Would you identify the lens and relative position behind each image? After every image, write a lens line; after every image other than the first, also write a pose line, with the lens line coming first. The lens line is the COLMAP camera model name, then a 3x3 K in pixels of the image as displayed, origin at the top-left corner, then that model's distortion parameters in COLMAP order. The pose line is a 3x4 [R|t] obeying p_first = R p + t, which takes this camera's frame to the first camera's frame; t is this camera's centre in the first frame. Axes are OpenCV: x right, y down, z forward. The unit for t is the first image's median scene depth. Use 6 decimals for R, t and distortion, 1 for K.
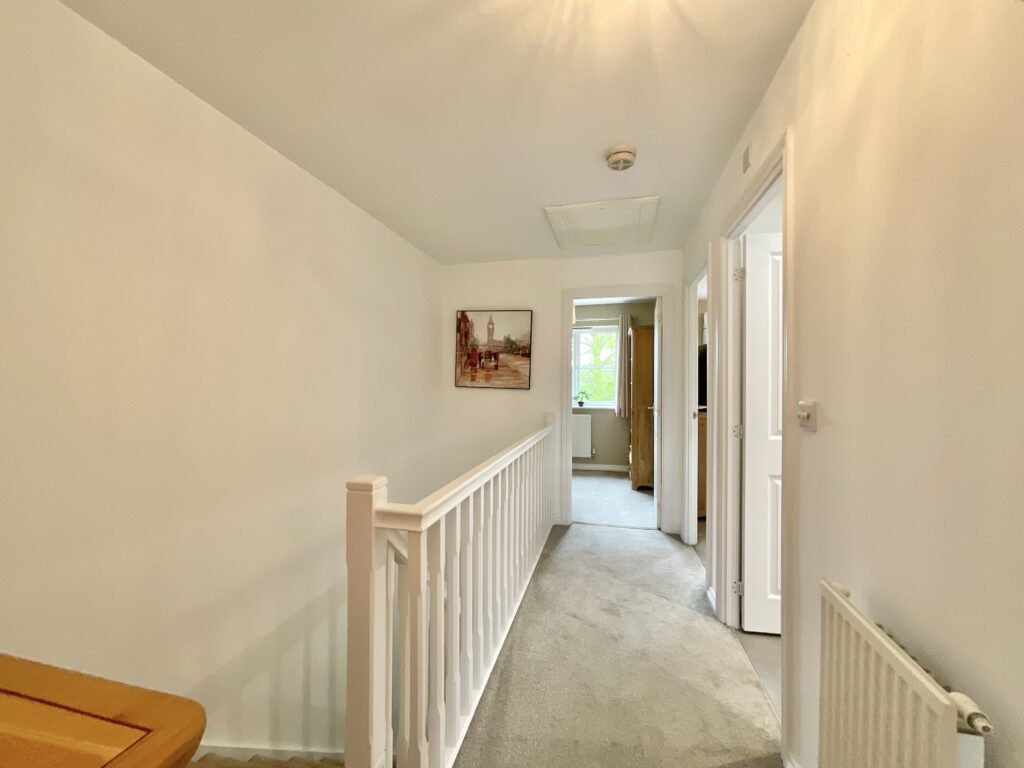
lens RADIAL K [[415.6, 0, 511.5], [0, 415.6, 382.7], [0, 0, 1]] dist [-0.003333, -0.000179]
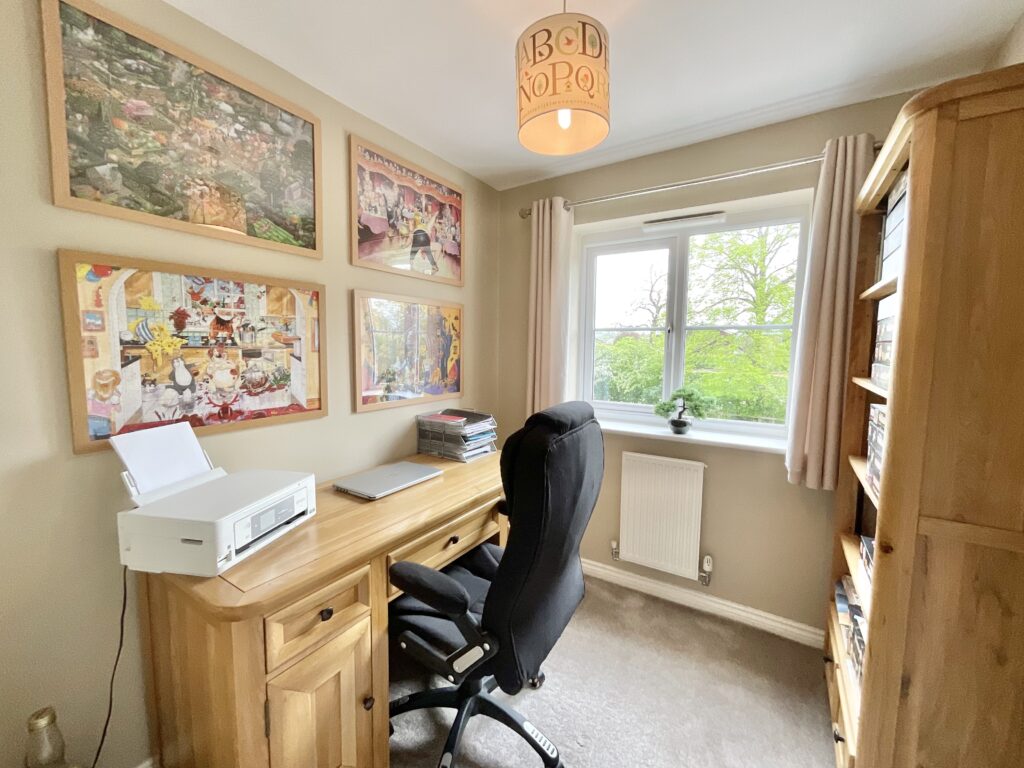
lens RADIAL K [[415.6, 0, 508.4], [0, 415.6, 382.6], [0, 0, 1]] dist [-0.003333, -0.000179]
pose [[0.941398, 0.035995, -0.335371, 0.147748], [-0.007662, 0.996315, 0.085425, -0.018606], [0.337210, -0.077849, 0.938205, 0.608111]]
